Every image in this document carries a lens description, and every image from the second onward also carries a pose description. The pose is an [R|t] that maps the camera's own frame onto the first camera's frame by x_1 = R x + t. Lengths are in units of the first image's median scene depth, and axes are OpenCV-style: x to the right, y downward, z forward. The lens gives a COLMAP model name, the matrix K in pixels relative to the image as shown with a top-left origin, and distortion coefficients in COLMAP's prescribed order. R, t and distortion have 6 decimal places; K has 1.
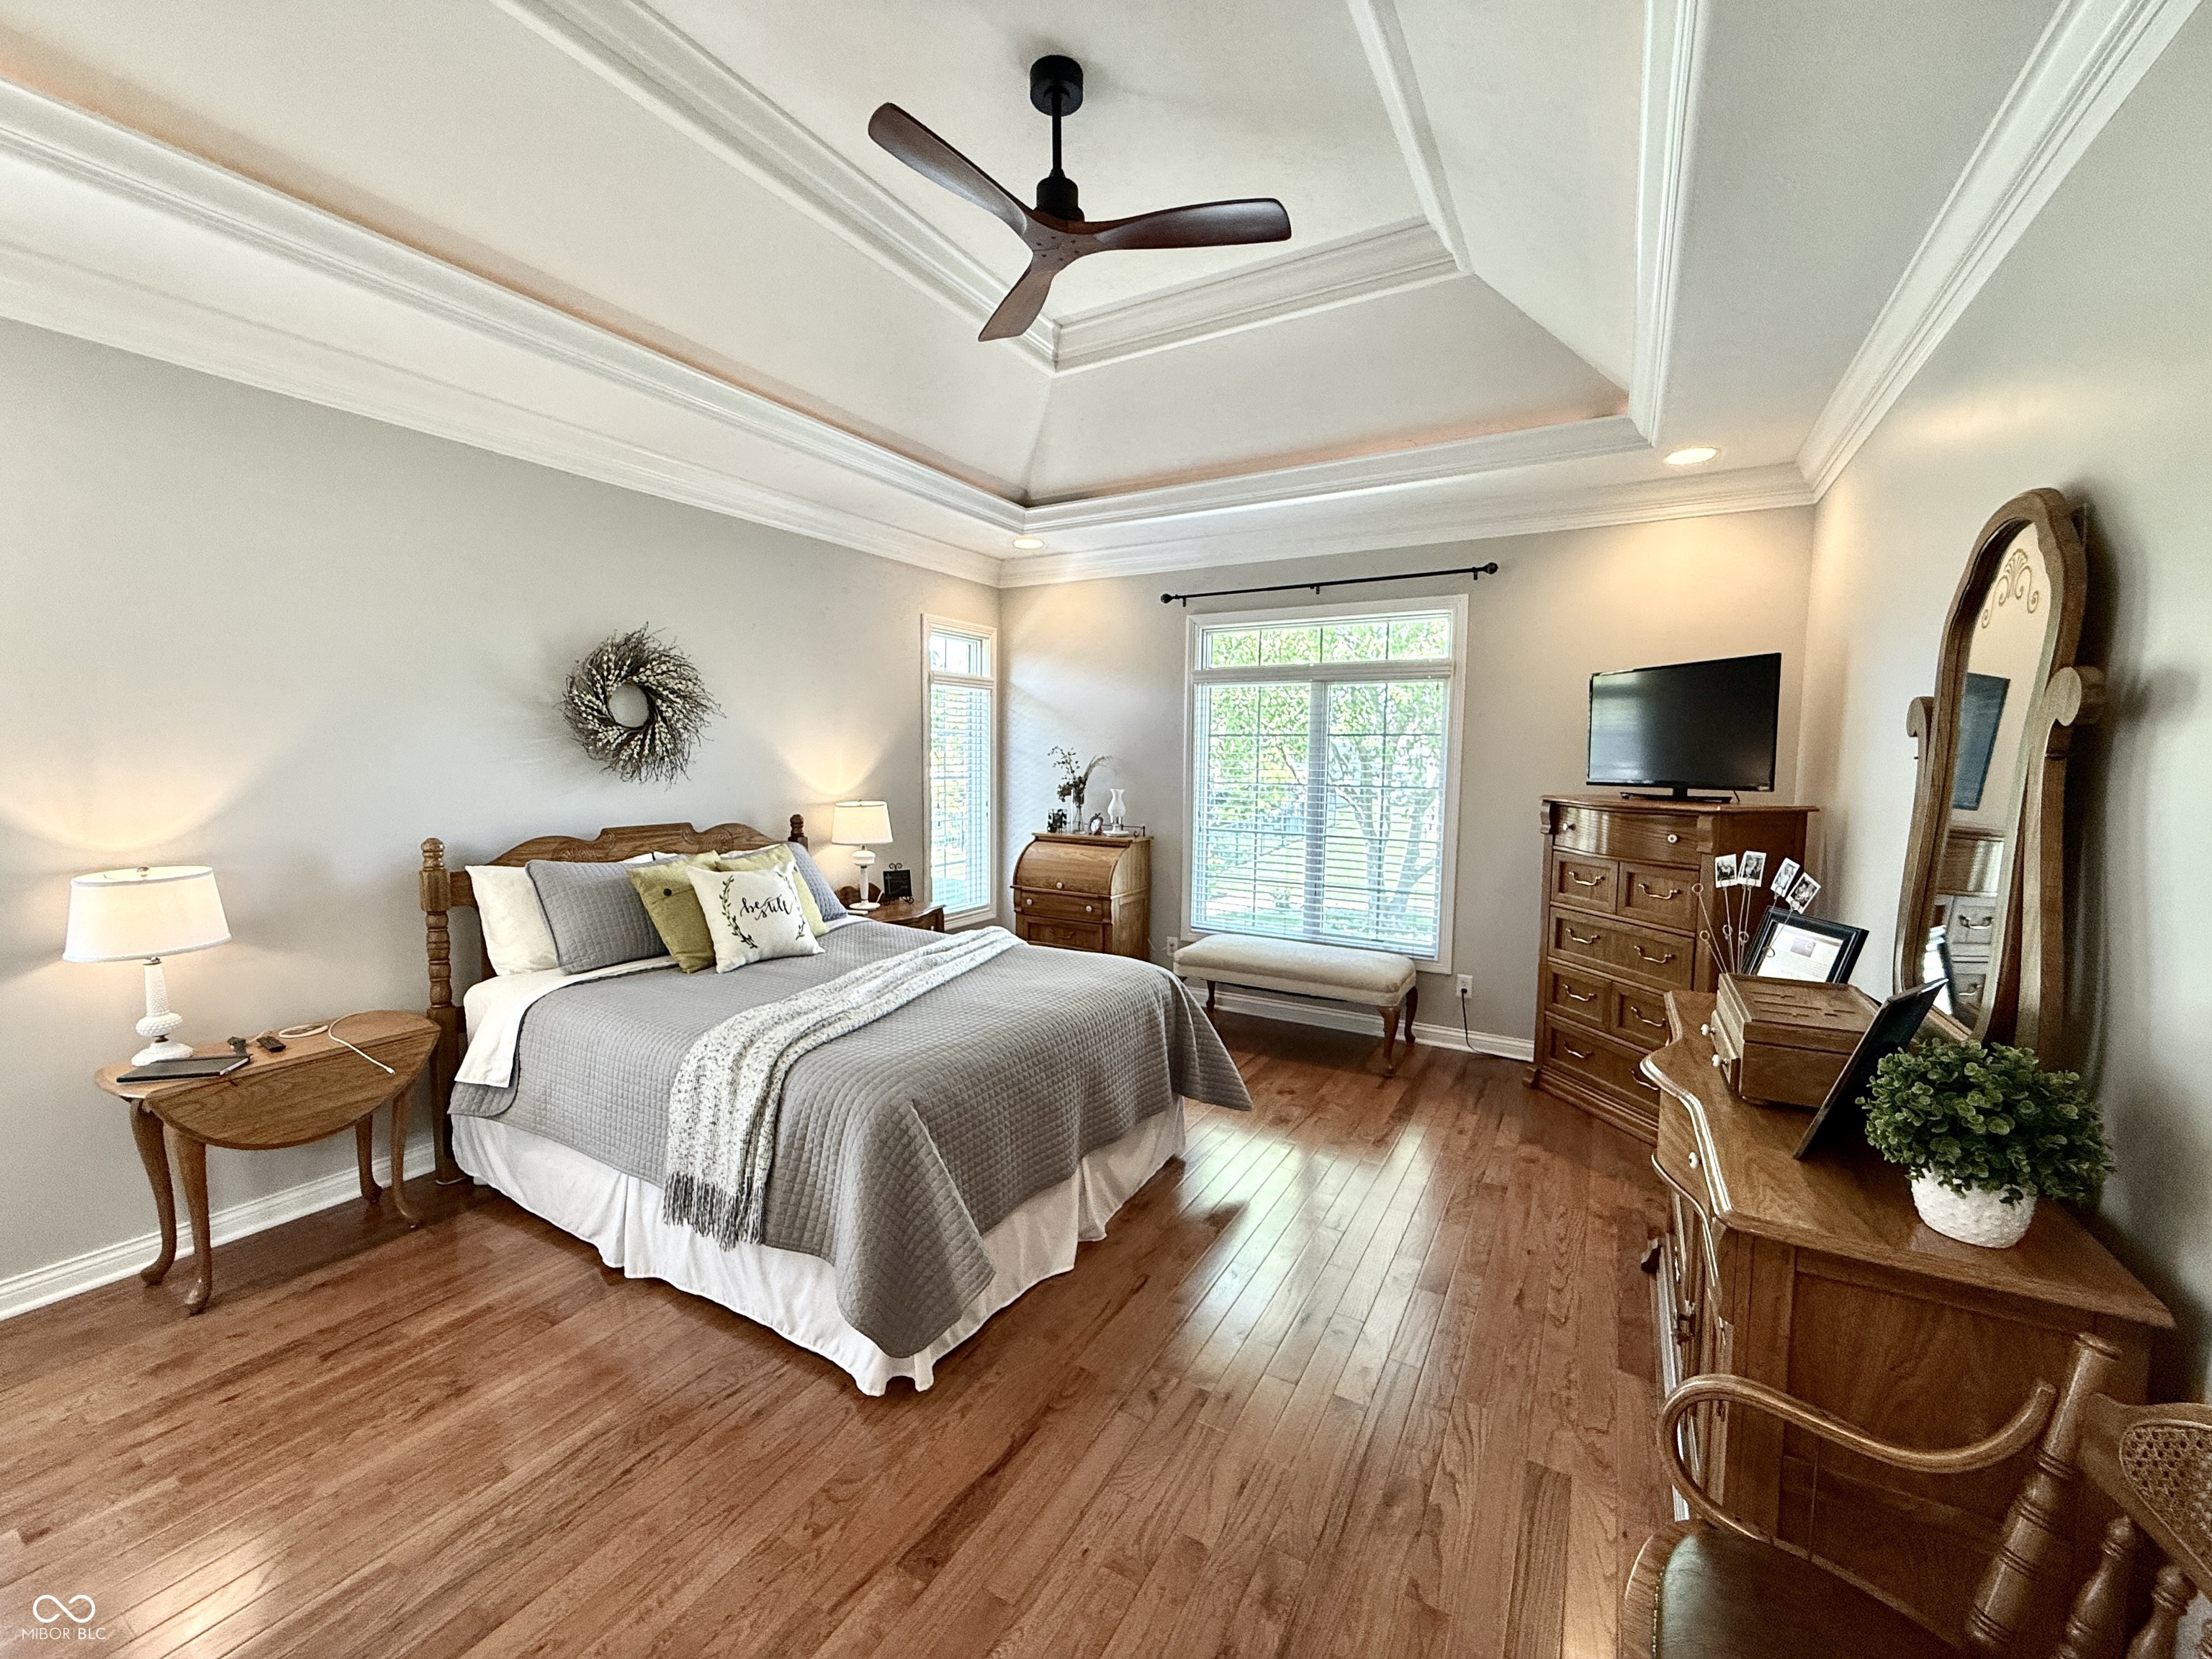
lens RADIAL K [[881.5, 0, 1100.3], [0, 881.5, 826.3], [0, 0, 1]] dist [0.000603, -0.000293]
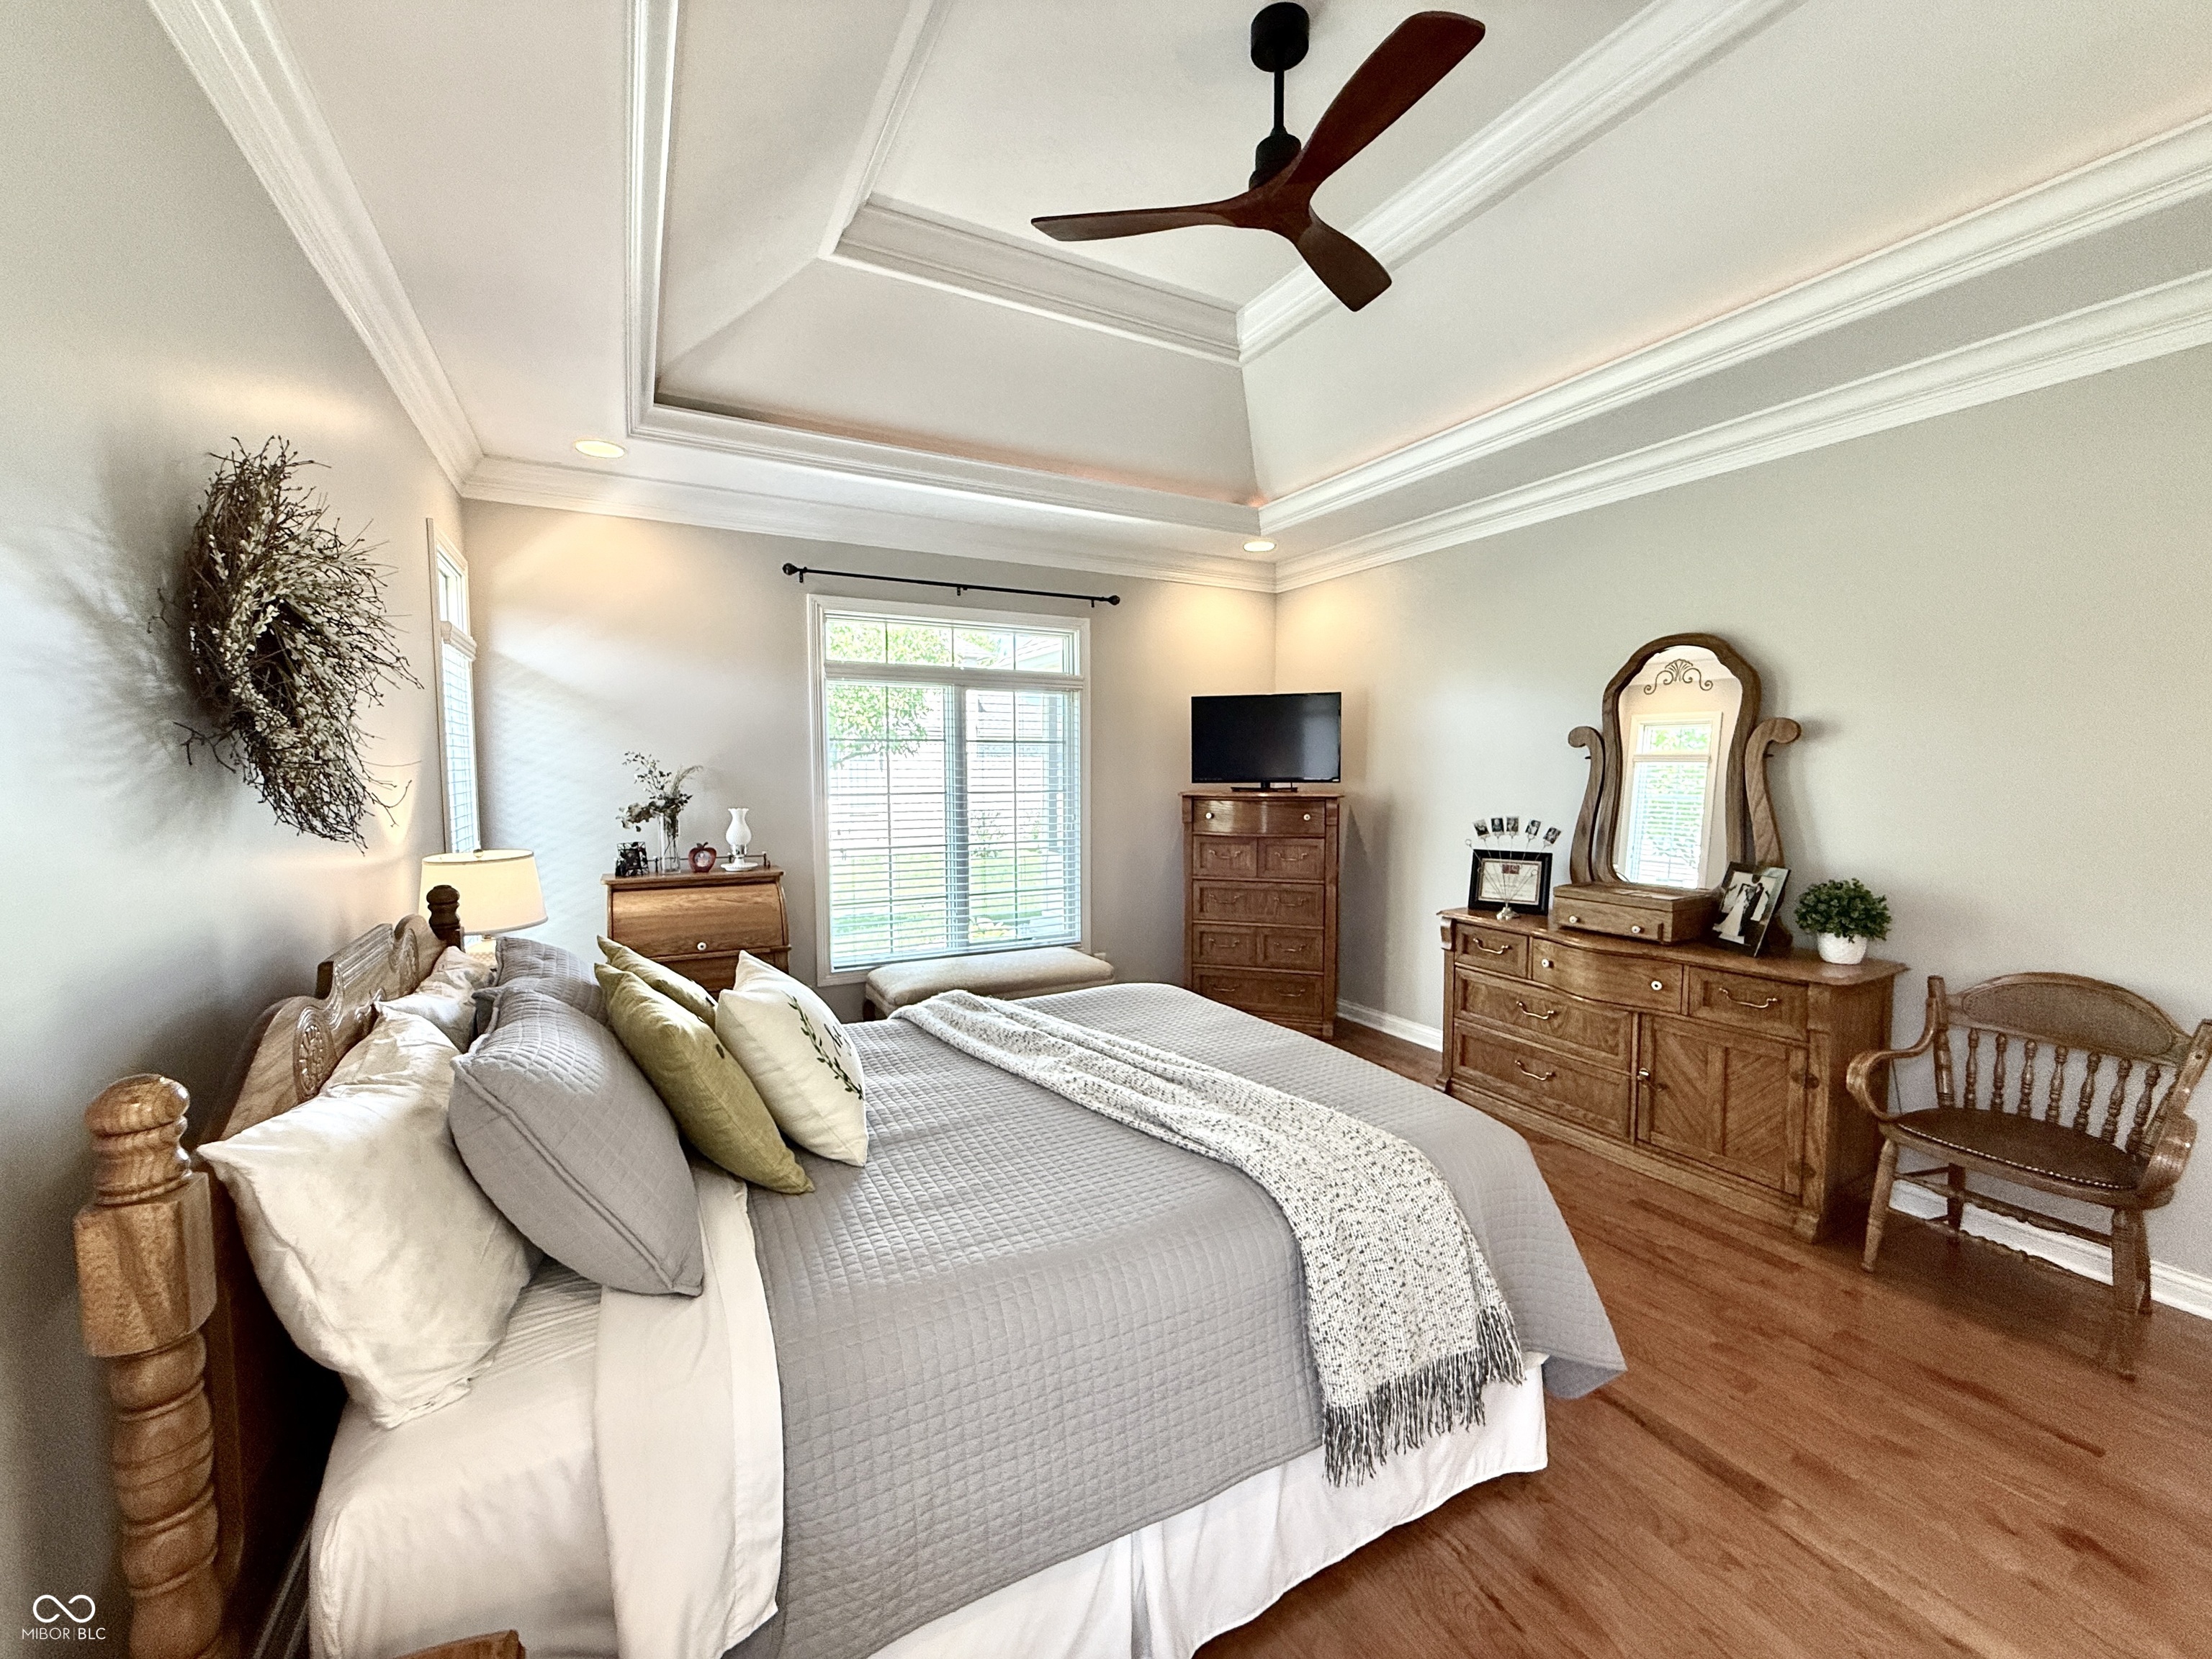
lens RADIAL K [[881.5, 0, 1097.1], [0, 881.5, 827.6], [0, 0, 1]] dist [0.000603, -0.000293]
pose [[0.530386, -0.069832, 0.844875, -0.501616], [0.075886, 0.996512, 0.034727, -0.030258], [-0.844353, 0.045696, 0.533835, 0.358157]]
